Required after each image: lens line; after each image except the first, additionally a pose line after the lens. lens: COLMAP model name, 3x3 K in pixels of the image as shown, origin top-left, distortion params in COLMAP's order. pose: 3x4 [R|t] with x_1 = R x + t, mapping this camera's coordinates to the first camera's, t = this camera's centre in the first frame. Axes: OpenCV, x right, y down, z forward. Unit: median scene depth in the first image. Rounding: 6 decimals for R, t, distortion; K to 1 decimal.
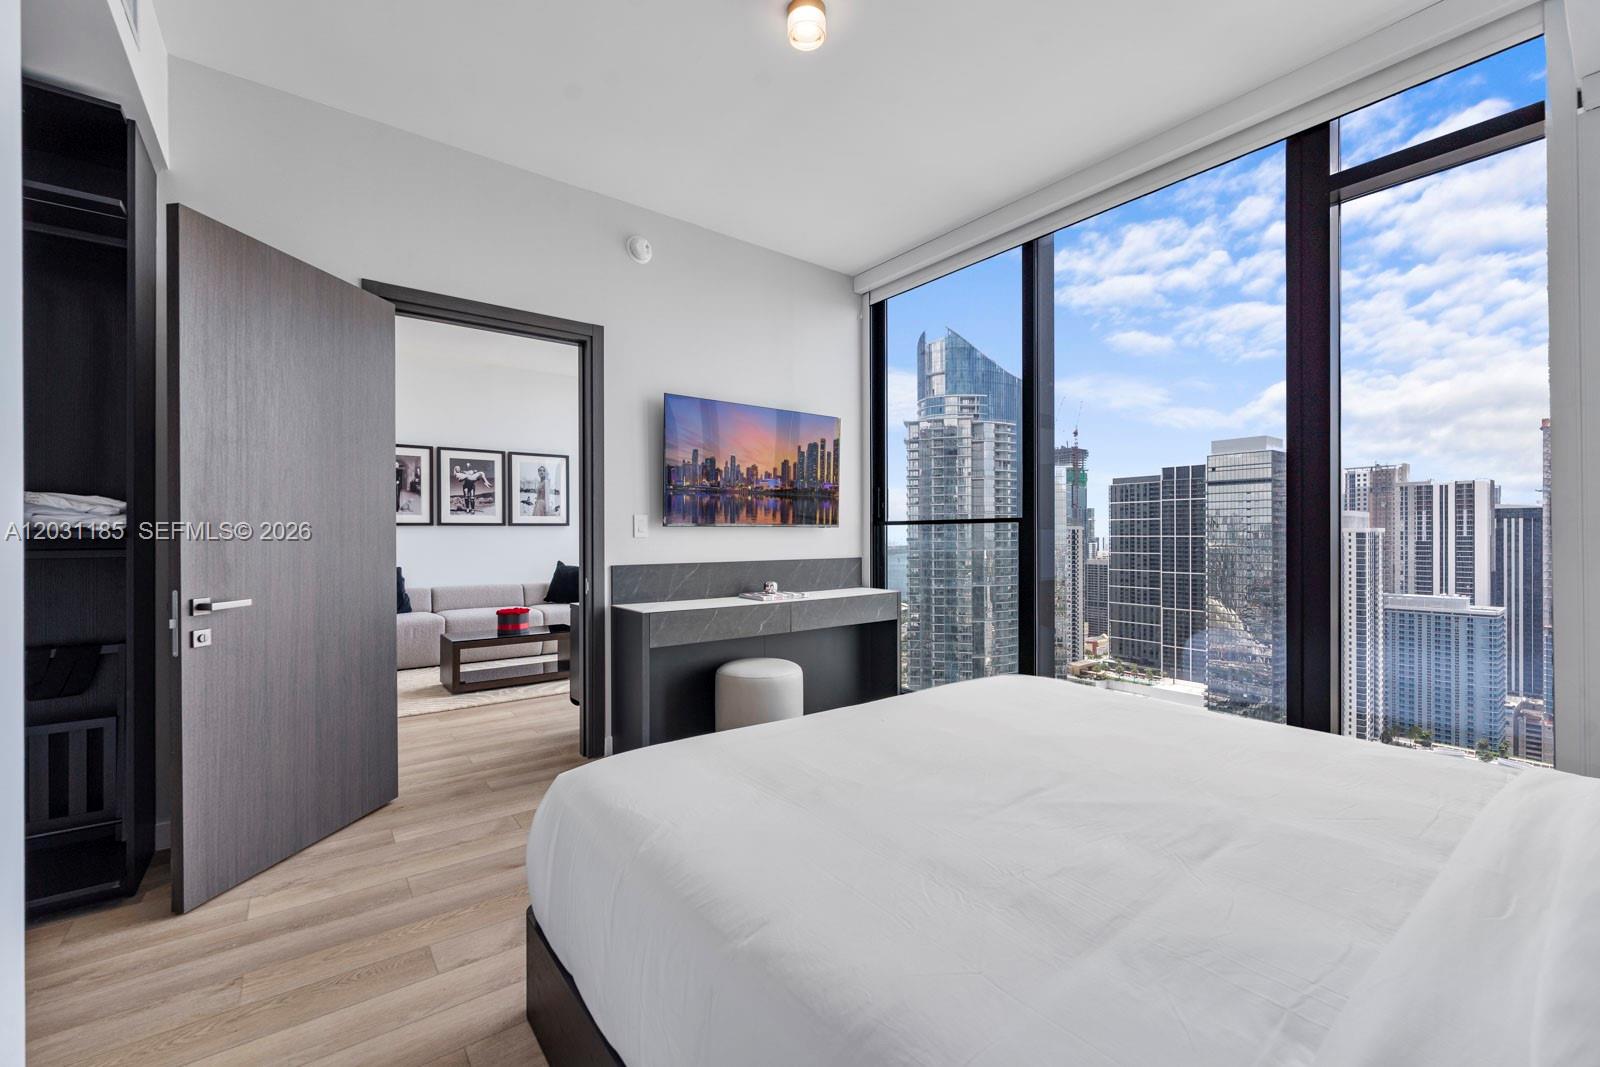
lens RADIAL K [[650.8, 0, 803.2], [0, 650.8, 525.6], [0, 0, 1]] dist [0.003693, -0.002186]
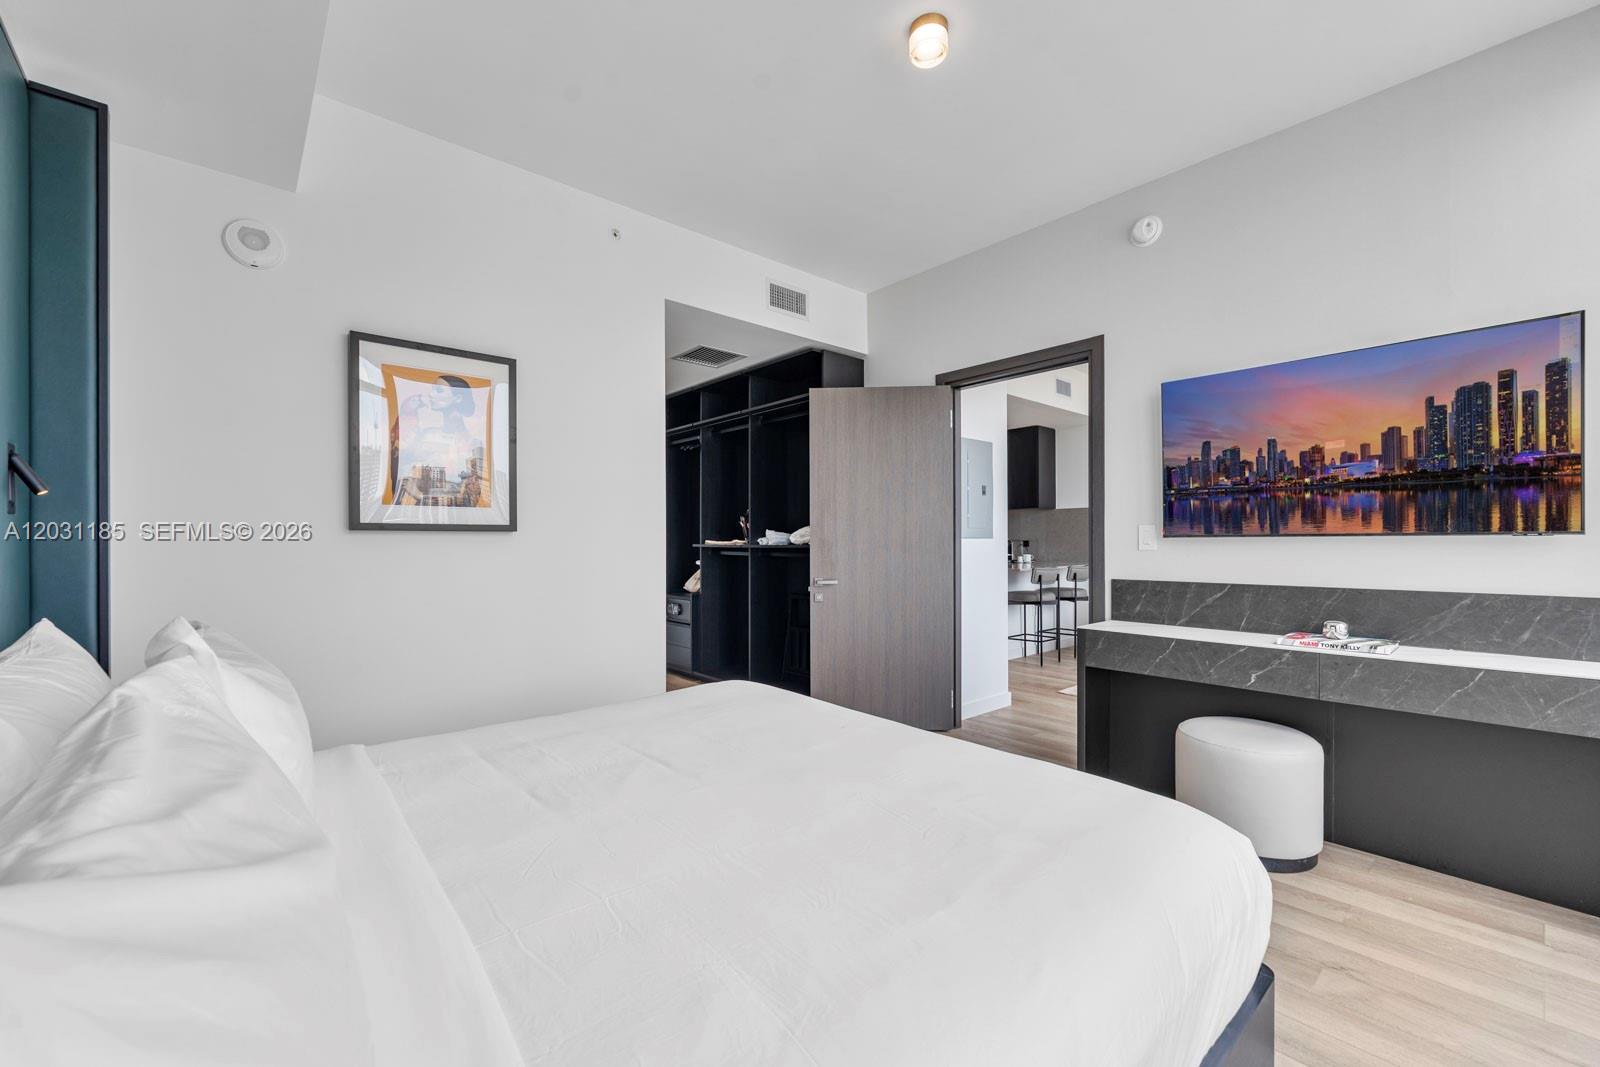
lens RADIAL K [[650.8, 0, 792.4], [0, 650.8, 533.2], [0, 0, 1]] dist [0.003693, -0.002186]
pose [[0.053035, -0.006316, -0.998573, 0.569095], [0.015644, 0.999863, -0.005494, -0.007436], [0.998470, -0.015330, 0.053126, 0.417687]]
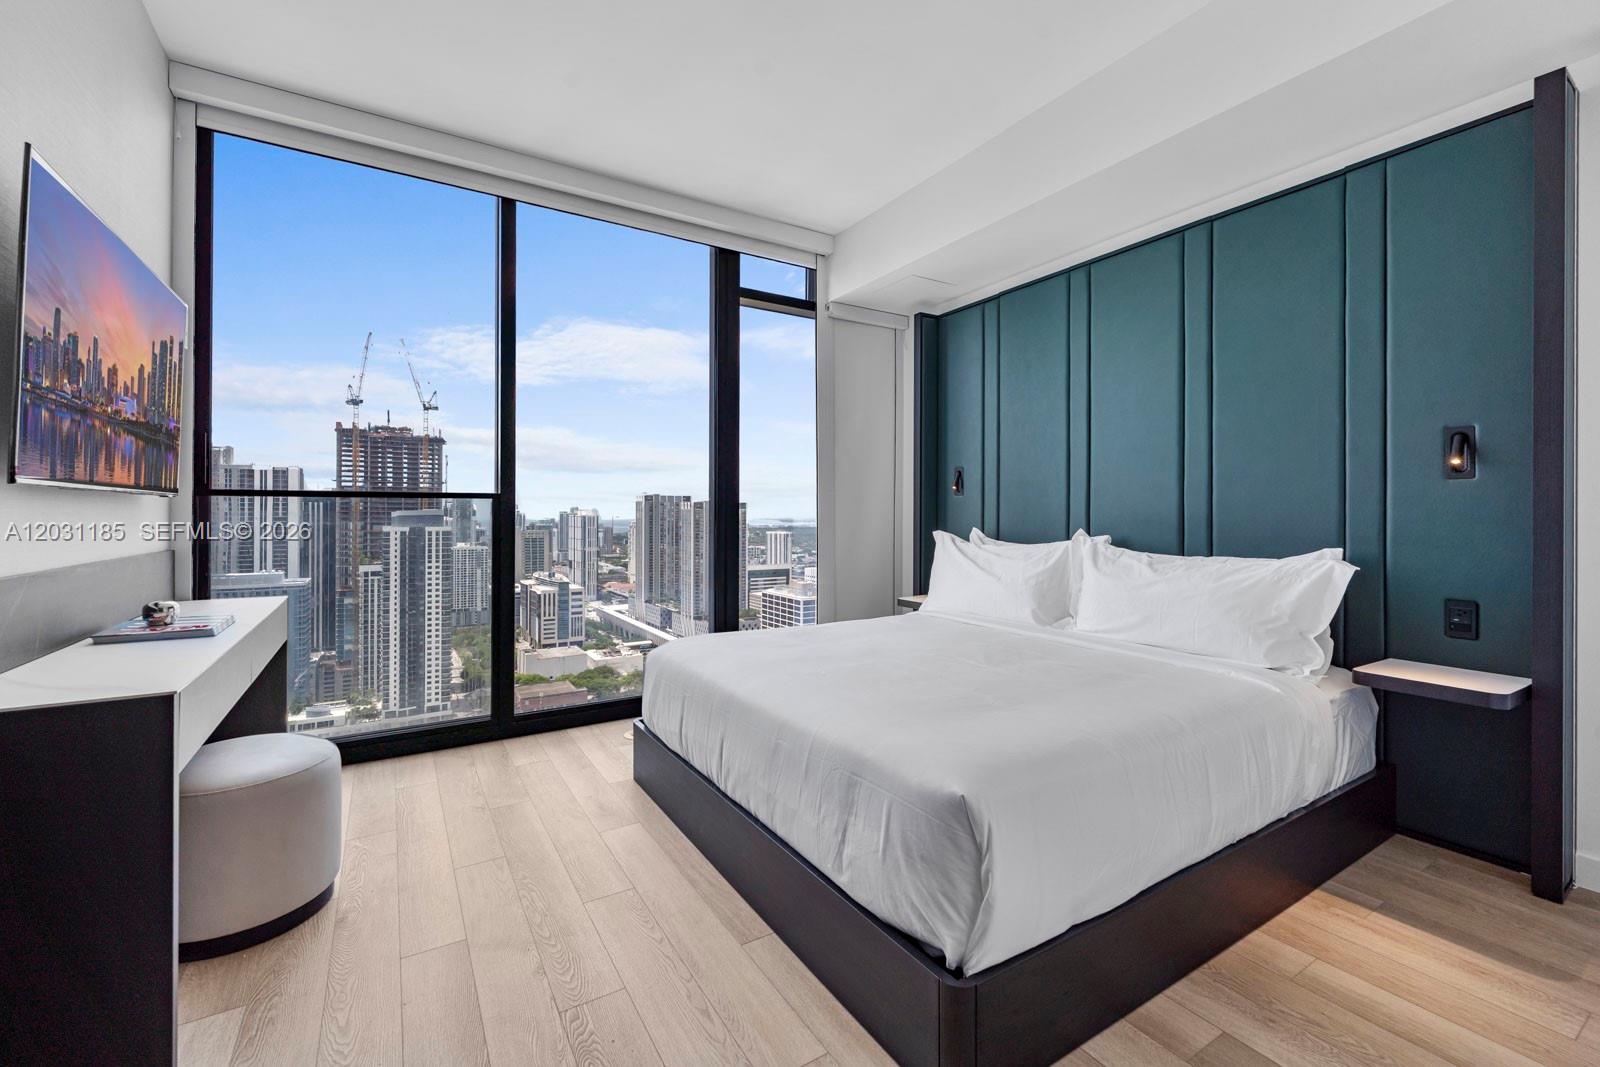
lens RADIAL K [[650.8, 0, 801.0], [0, 650.8, 505.4], [0, 0, 1]] dist [0.003693, -0.002186]
pose [[0.101687, 0.014874, 0.994705, -0.495081], [-0.012648, 0.999827, -0.013658, 0.010801], [-0.994736, -0.011193, 0.101857, 0.448762]]
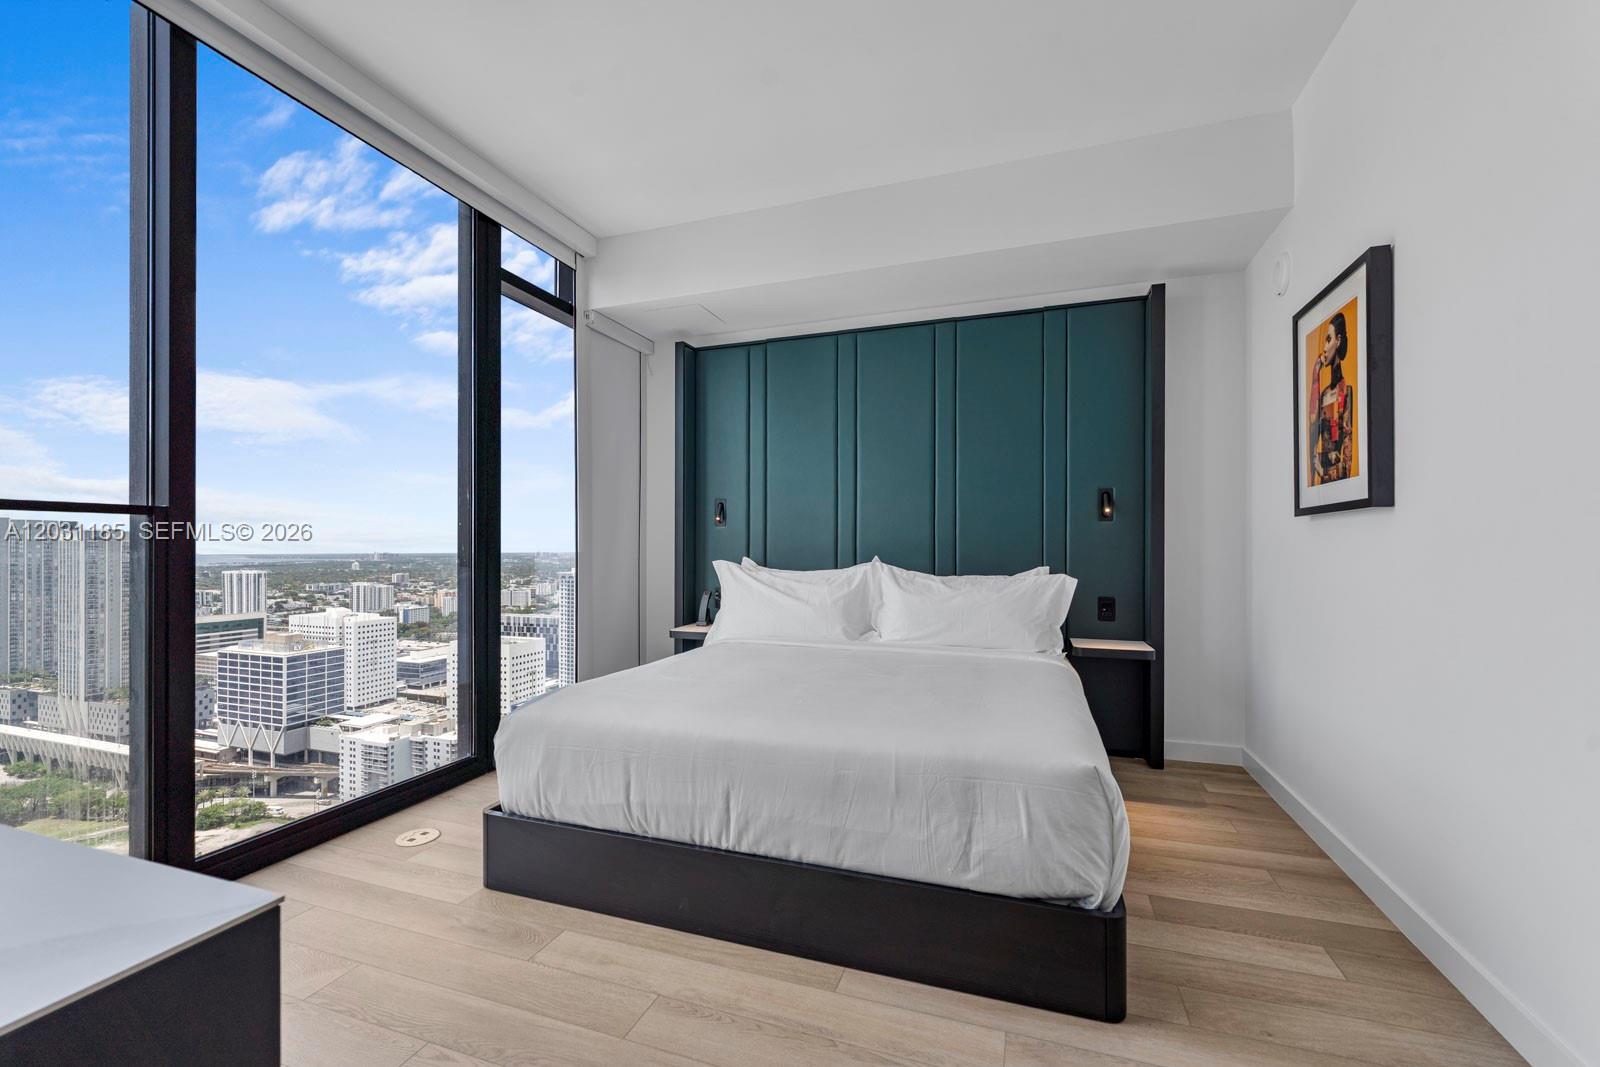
lens RADIAL K [[650.8, 0, 793.7], [0, 650.8, 535.0], [0, 0, 1]] dist [0.003693, -0.002186]
pose [[-0.533757, 0.017541, 0.845456, -0.401828], [-0.009127, 0.999607, -0.026501, 0.020026], [-0.845589, -0.021862, -0.533387, 0.784187]]
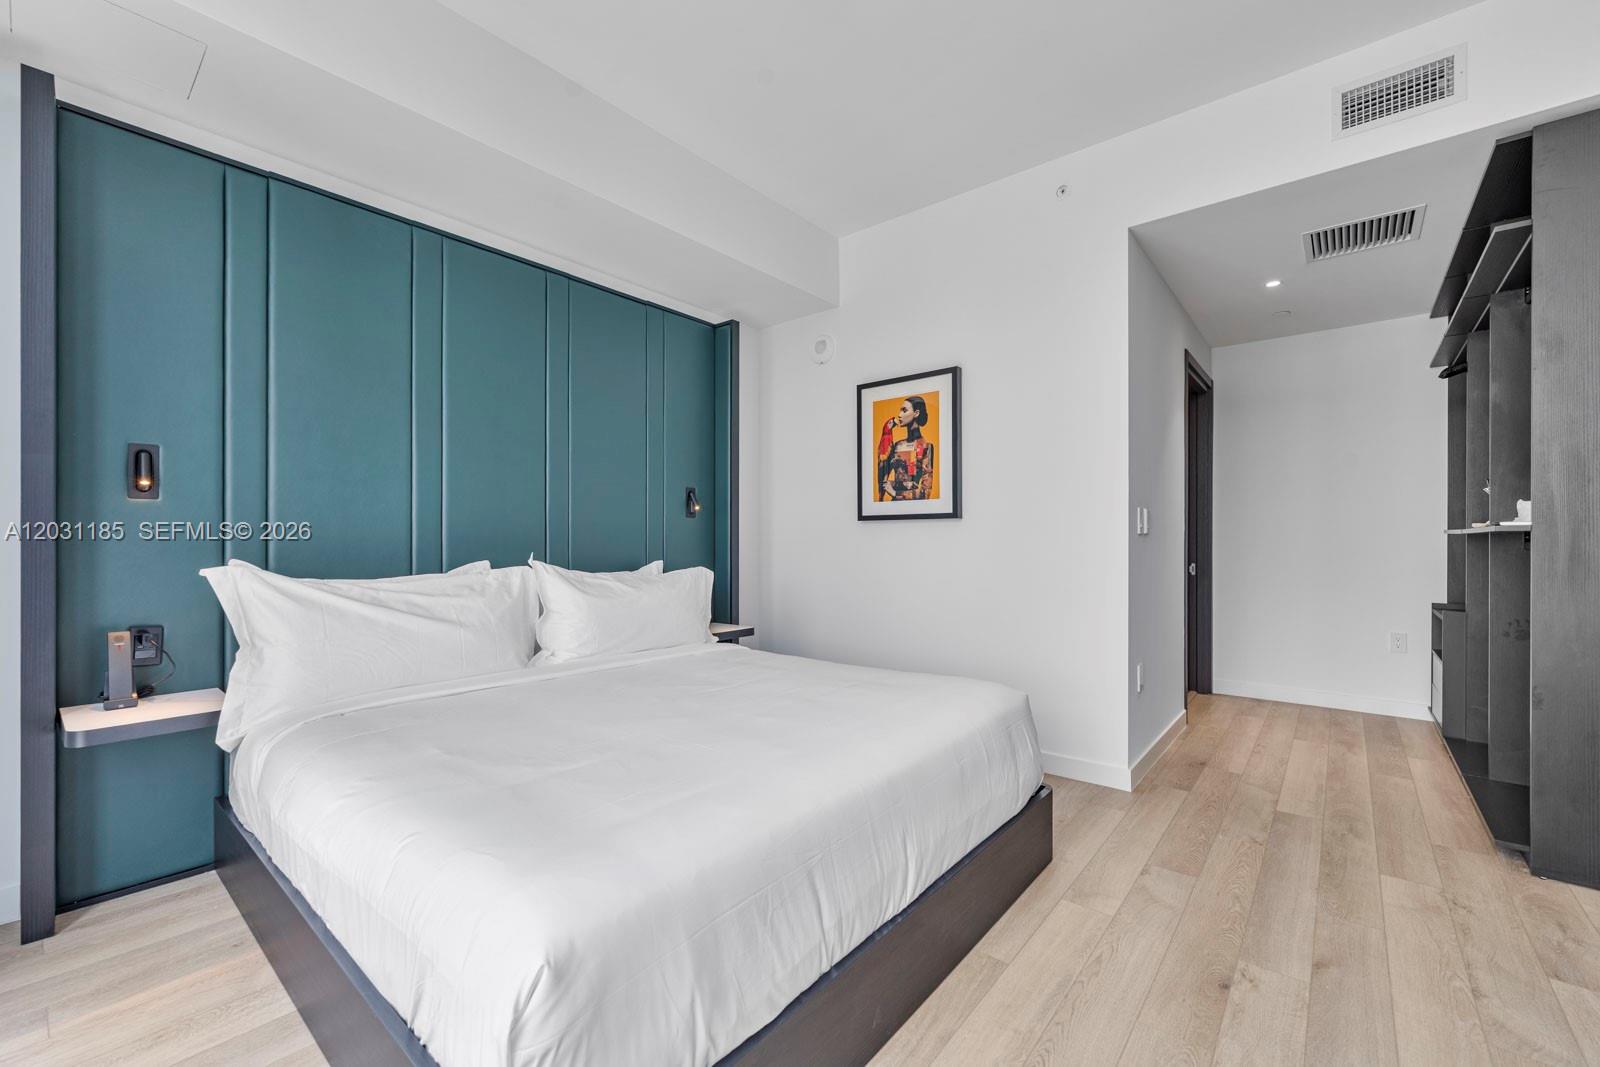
lens RADIAL K [[650.8, 0, 786.7], [0, 650.8, 541.5], [0, 0, 1]] dist [0.003693, -0.002186]
pose [[-0.980562, 0.001406, -0.196204, 0.180028], [0.003899, 0.999917, -0.012320, 0.021594], [0.196170, -0.012846, -0.980486, 0.939313]]
